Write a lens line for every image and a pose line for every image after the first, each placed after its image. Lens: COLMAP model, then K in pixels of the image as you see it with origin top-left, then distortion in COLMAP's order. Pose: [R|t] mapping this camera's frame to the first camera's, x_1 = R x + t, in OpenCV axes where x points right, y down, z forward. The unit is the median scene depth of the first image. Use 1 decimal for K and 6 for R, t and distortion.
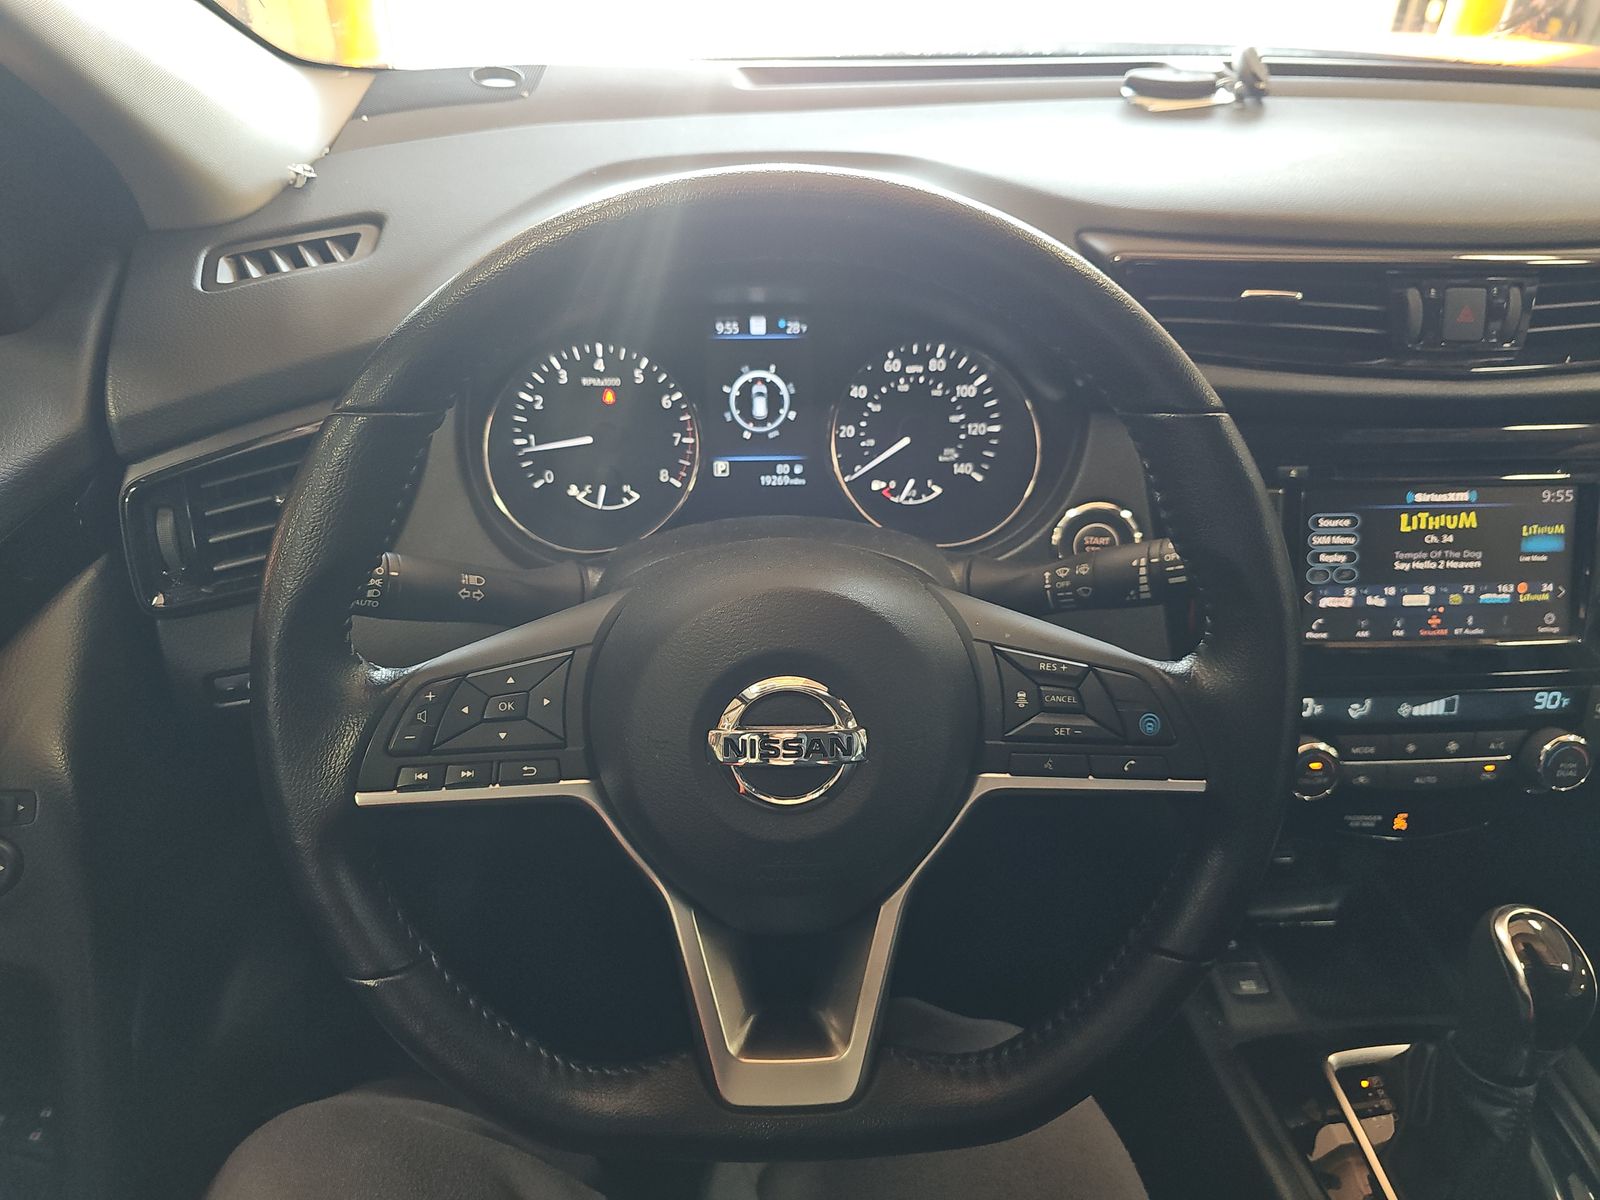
lens RADIAL K [[1049.6, 0, 799.1], [0, 1049.6, 603.9], [0, 0, 1]] dist [0.025544, -0.025186]
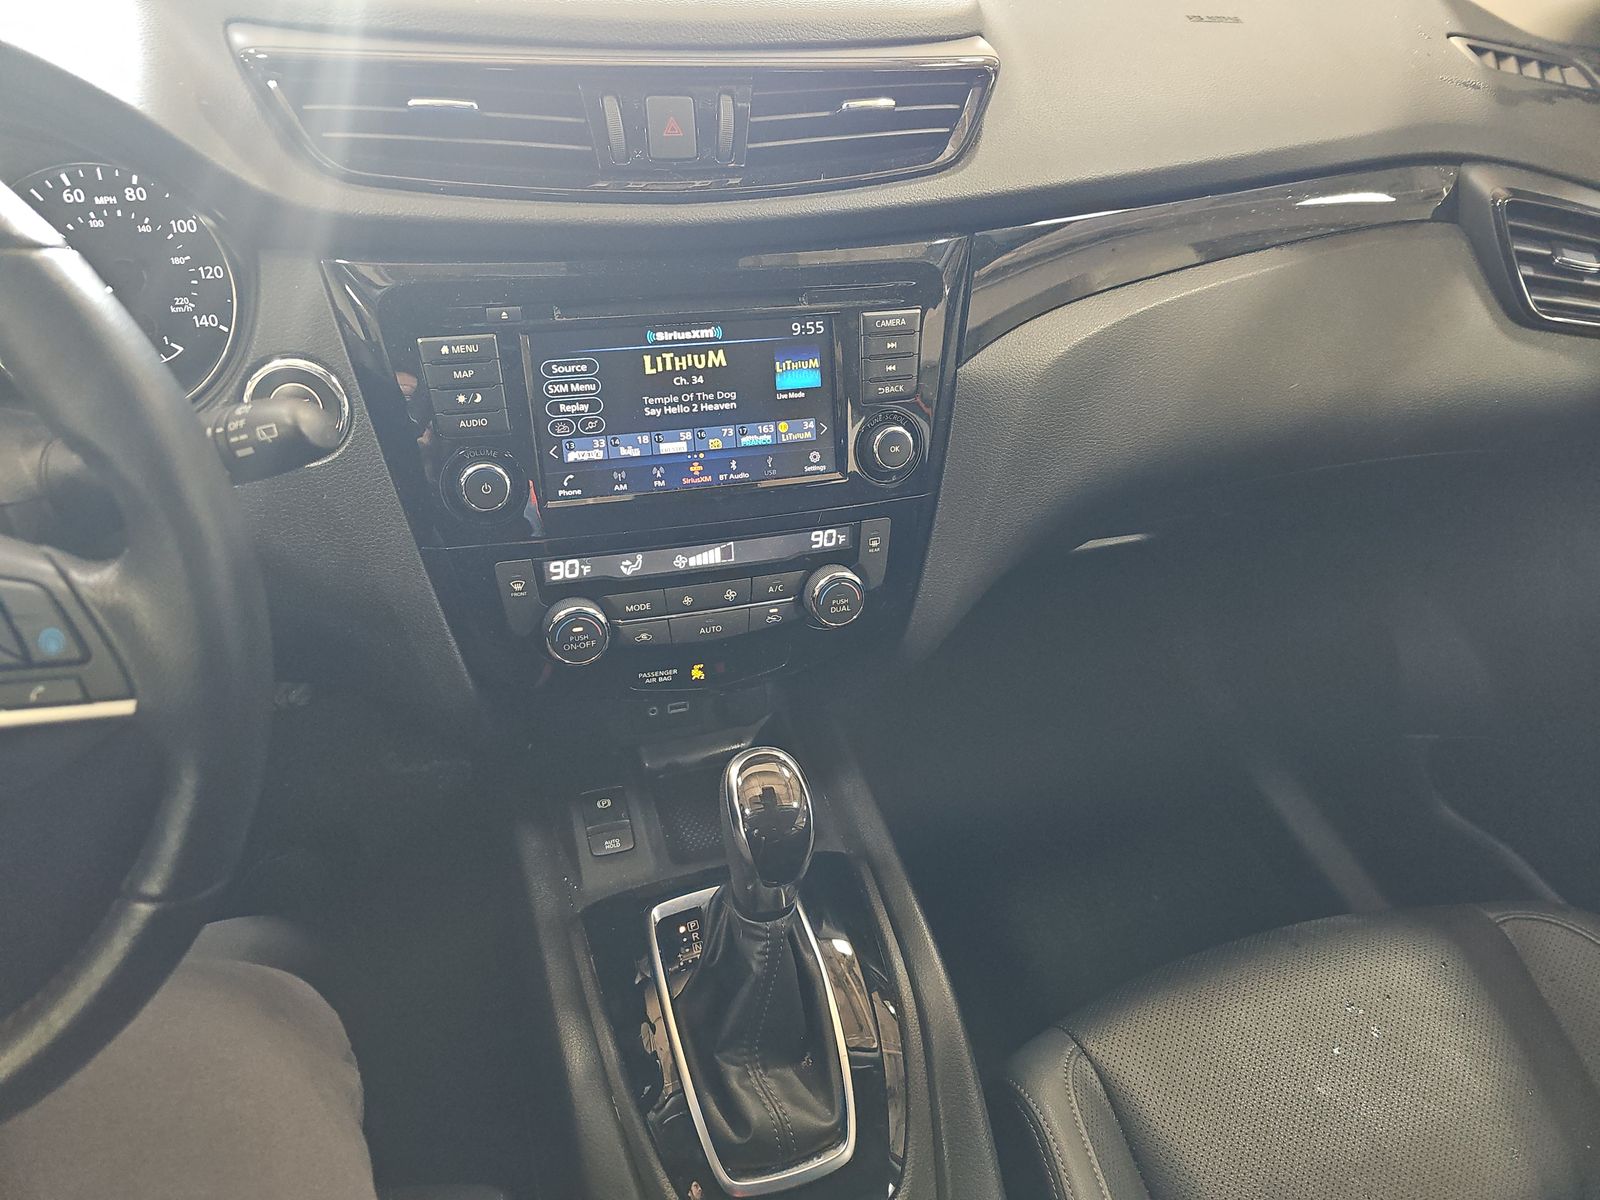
lens RADIAL K [[1049.6, 0, 787.7], [0, 1049.6, 601.5], [0, 0, 1]] dist [0.025544, -0.025186]
pose [[0.973039, -0.098778, 0.208418, 0.435736], [0.067381, 0.985971, 0.152712, -0.003703], [-0.220579, -0.134551, 0.966044, 0.041333]]
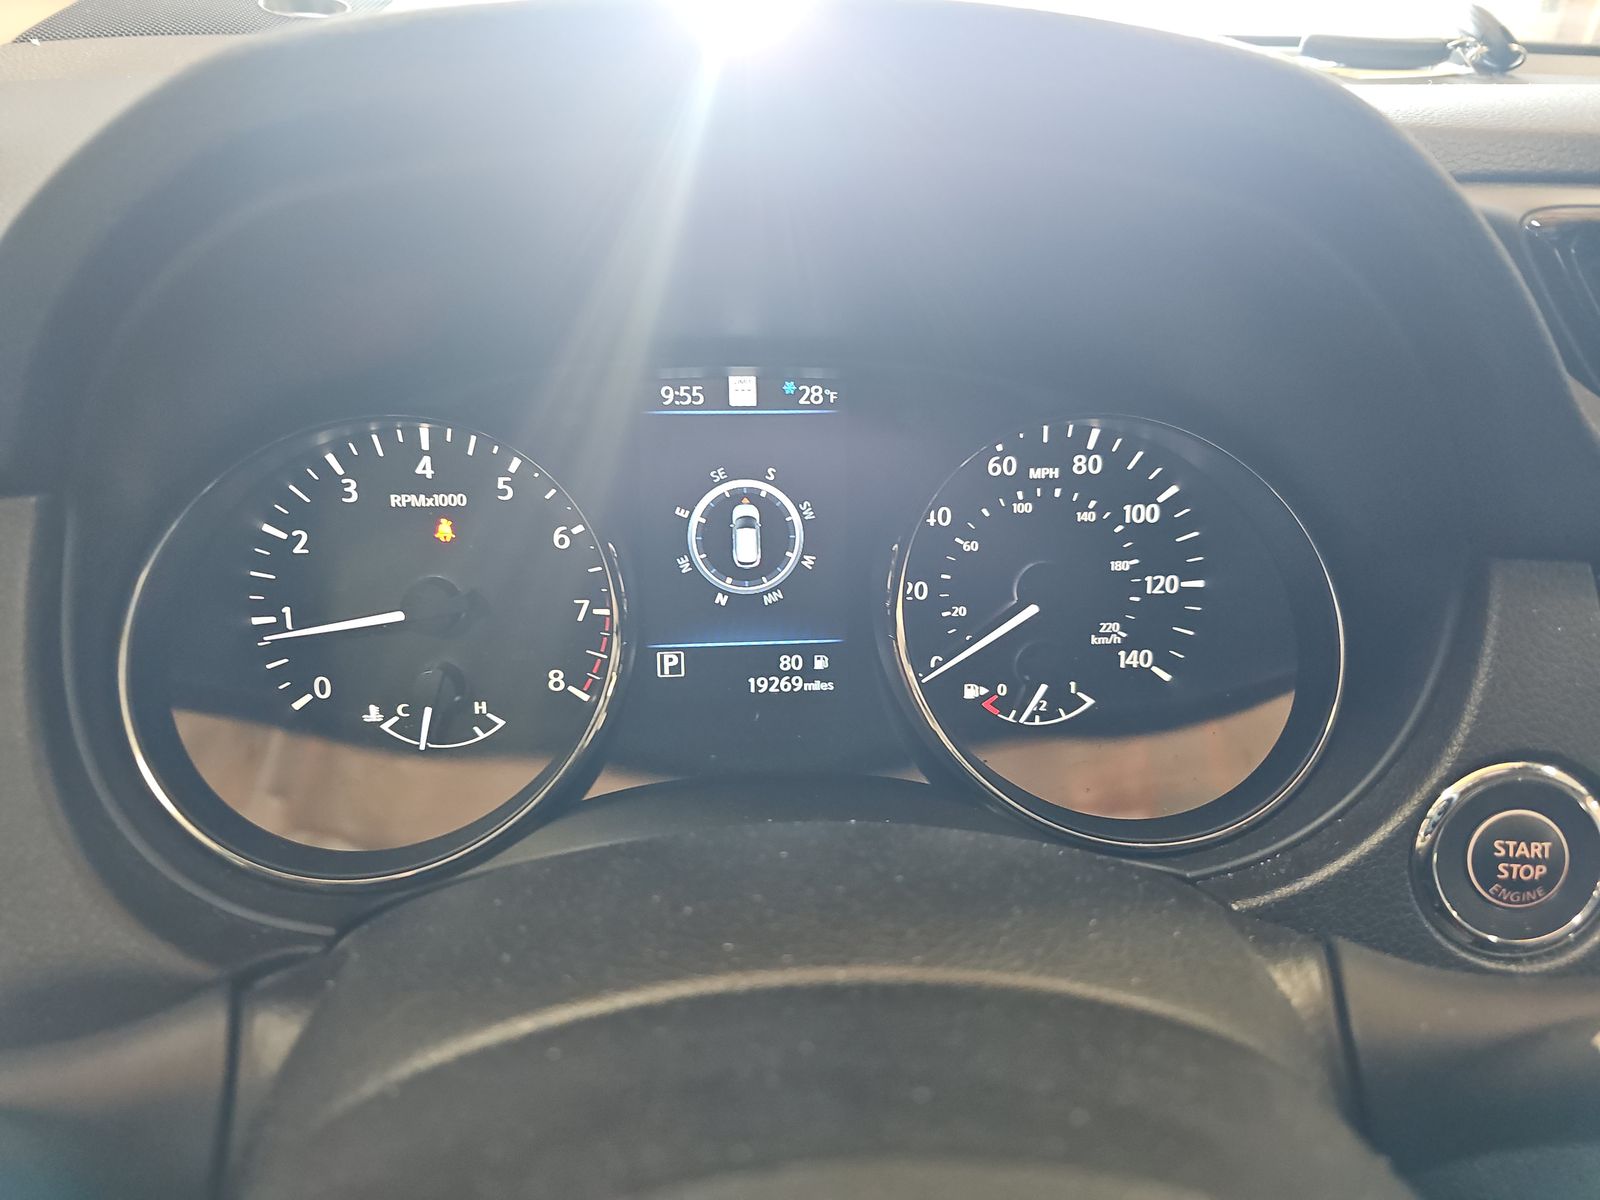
lens RADIAL K [[1049.6, 0, 806.6], [0, 1049.6, 583.5], [0, 0, 1]] dist [0.025544, -0.025186]
pose [[0.999490, -0.008573, 0.030767, -0.024555], [0.012575, 0.991129, -0.132305, -0.104093], [-0.029360, 0.132624, 0.990731, 0.507264]]
